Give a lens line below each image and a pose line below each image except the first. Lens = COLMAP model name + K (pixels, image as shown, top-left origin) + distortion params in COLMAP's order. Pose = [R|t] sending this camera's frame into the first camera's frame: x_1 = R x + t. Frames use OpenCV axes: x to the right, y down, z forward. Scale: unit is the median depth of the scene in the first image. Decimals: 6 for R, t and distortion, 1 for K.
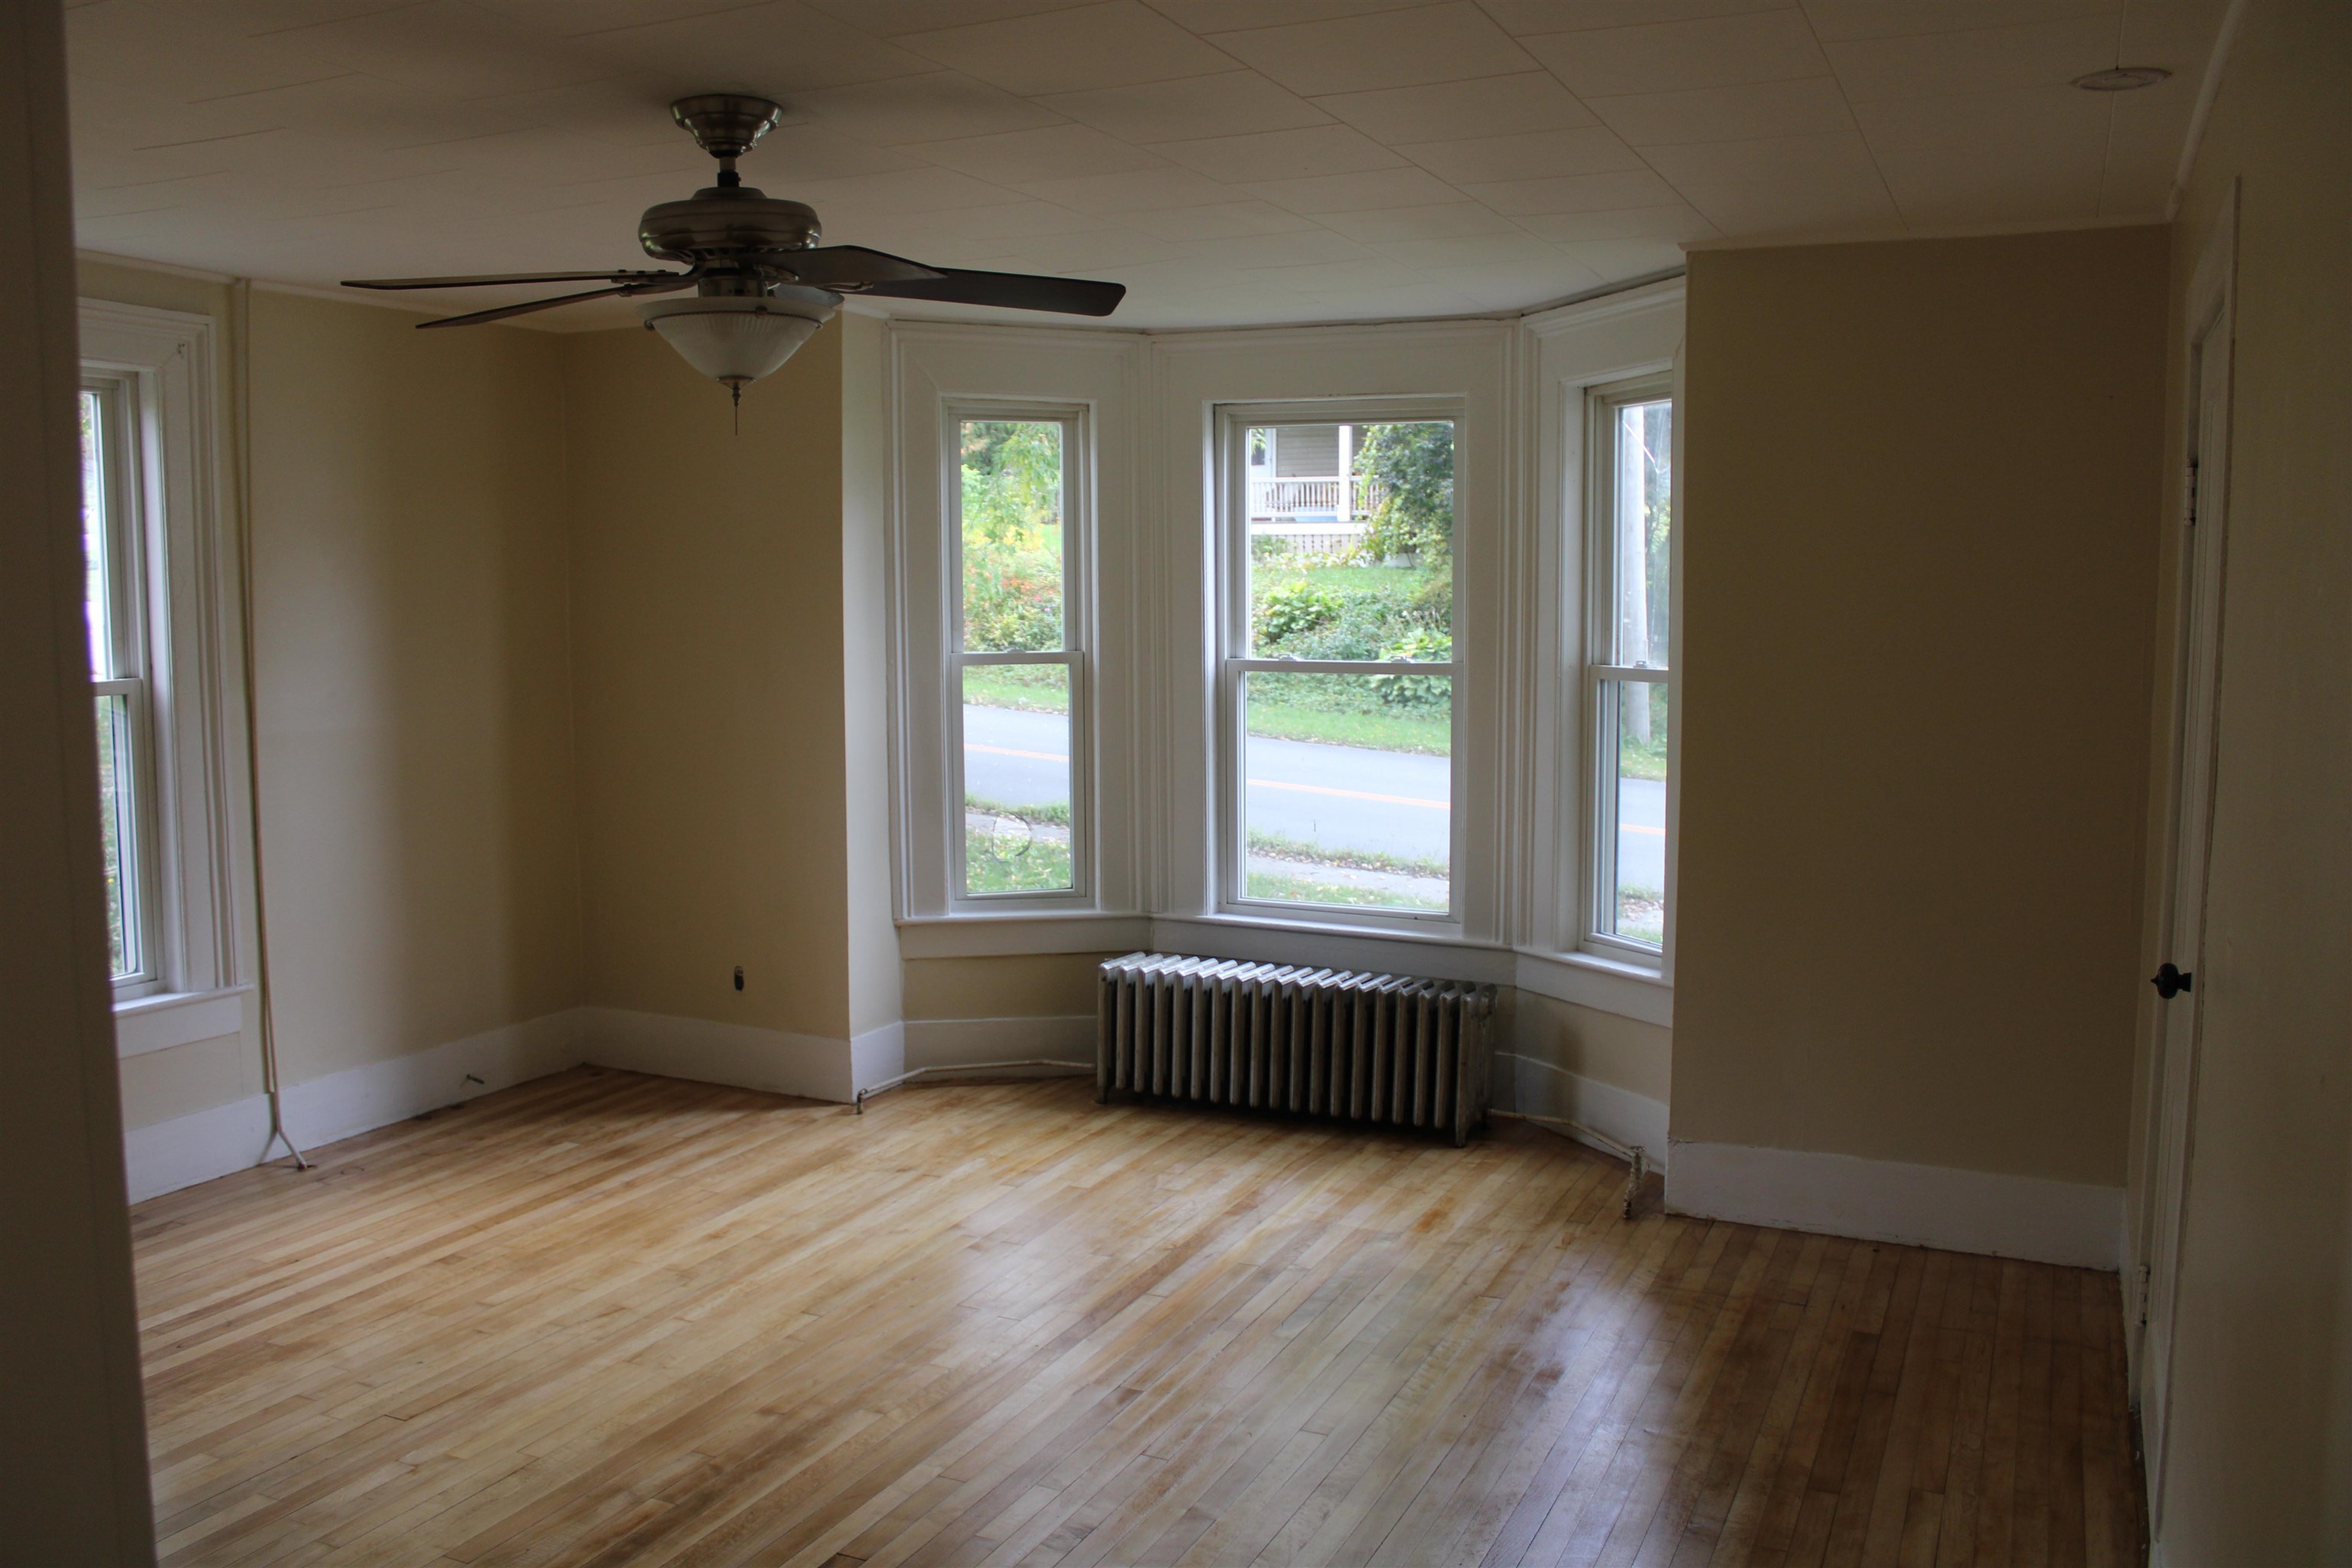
lens RADIAL K [[2045.7, 0, 1163.9], [0, 2045.7, 776.6], [0, 0, 1]] dist [-0.152615, 0.184066]
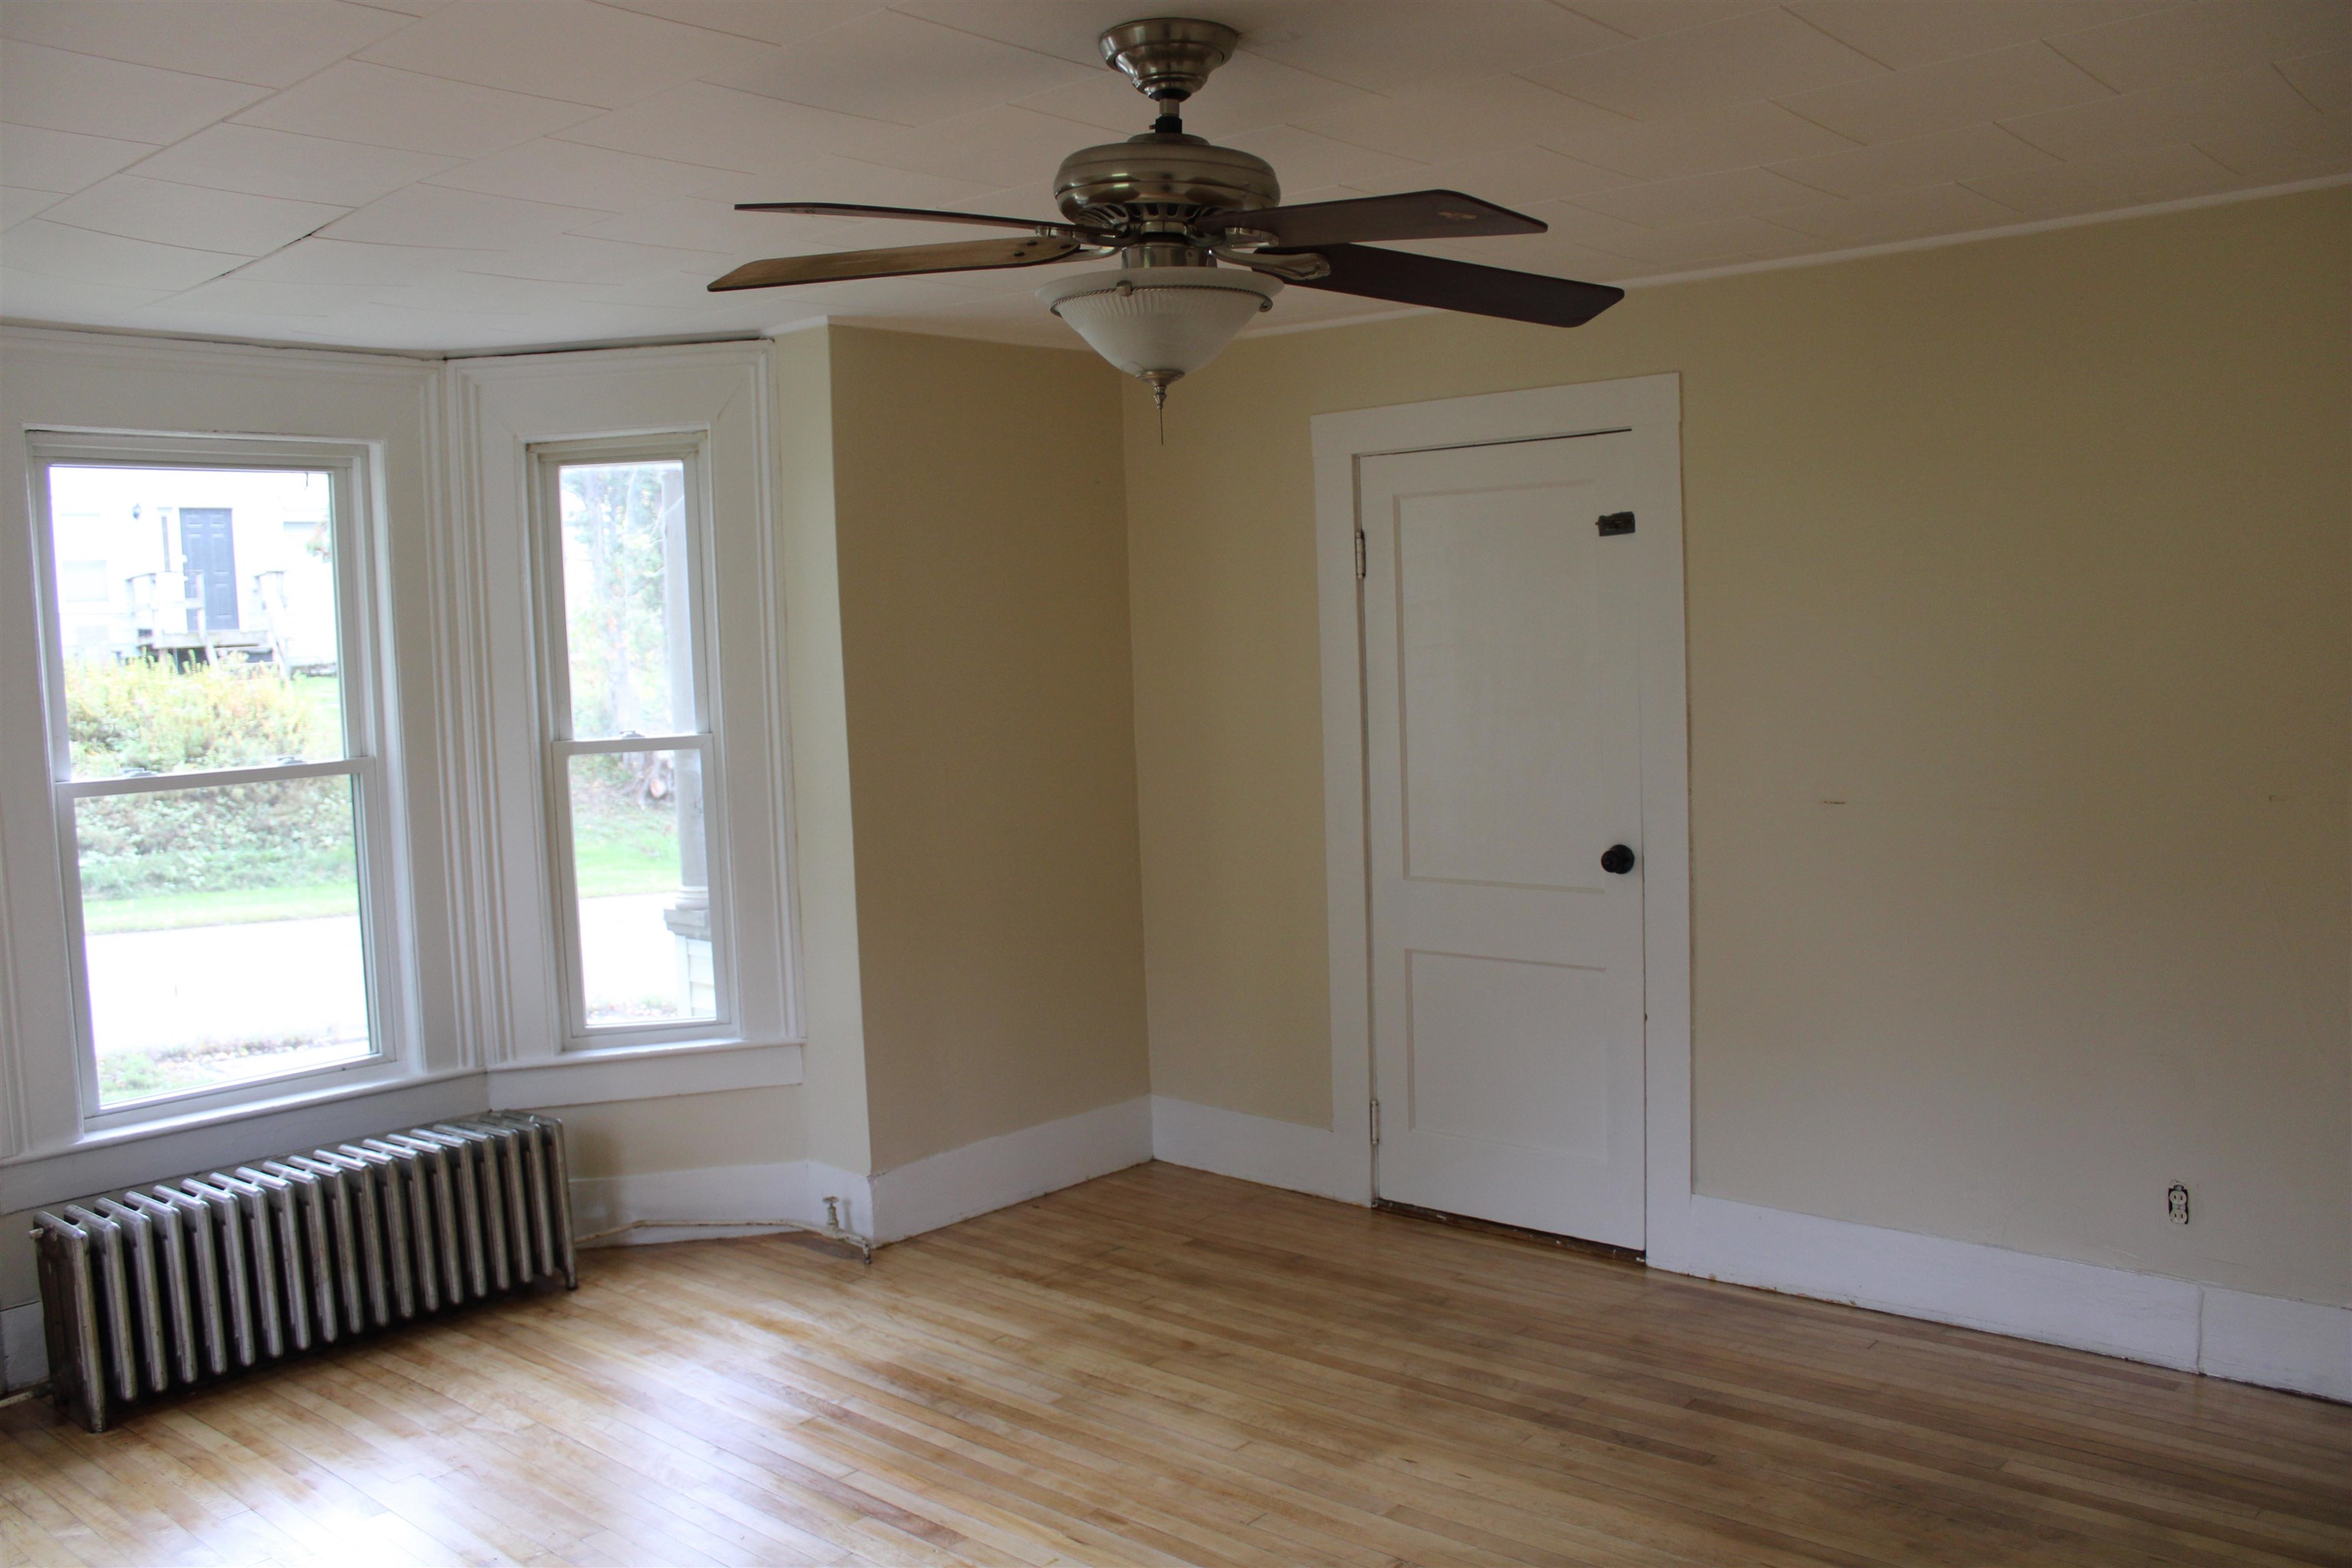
lens RADIAL K [[2045.7, 0, 1163.9], [0, 2045.7, 776.6], [0, 0, 1]] dist [-0.152615, 0.184066]
pose [[0.248693, -0.080573, 0.965225, -0.725190], [0.130815, 0.990198, 0.048952, -0.056488], [-0.959708, 0.114092, 0.256795, 0.586062]]
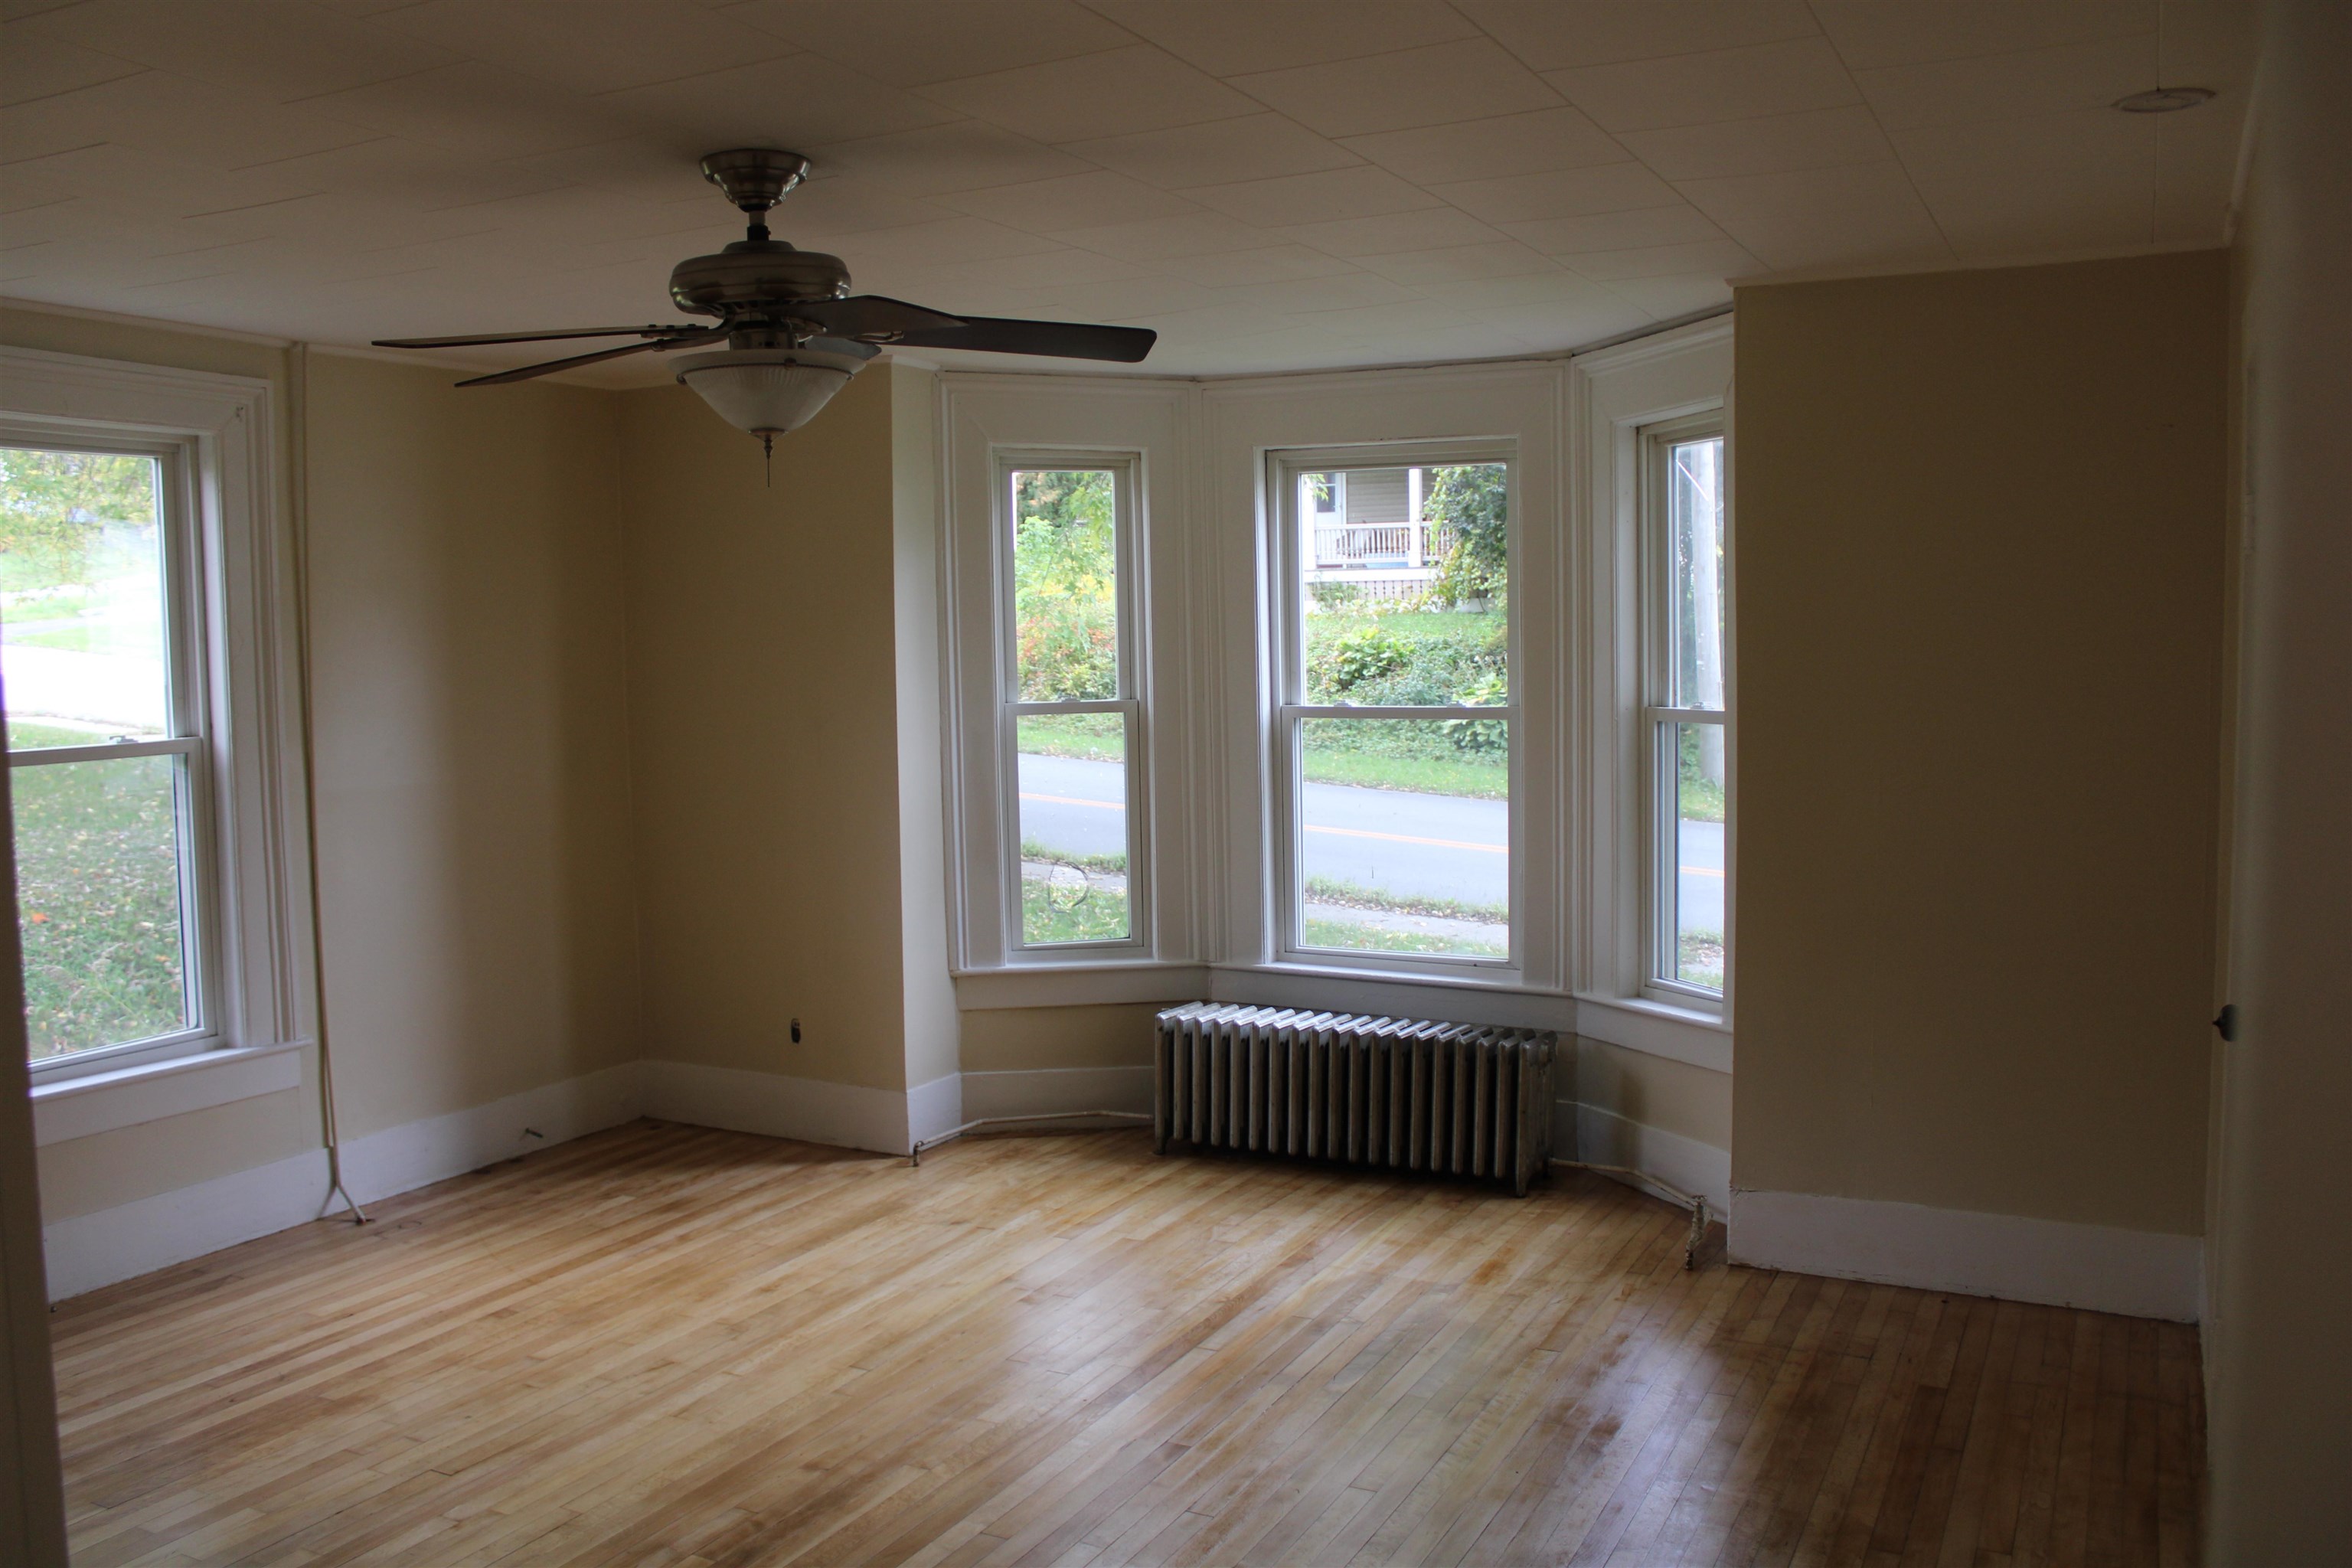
lens RADIAL K [[2045.7, 0, 1163.9], [0, 2045.7, 776.6], [0, 0, 1]] dist [-0.152615, 0.184066]
pose [[0.999130, -0.011283, -0.040158, 0.016916], [0.010313, 0.999652, -0.024291, 0.000612], [0.040418, 0.023856, 0.998898, 0.006547]]
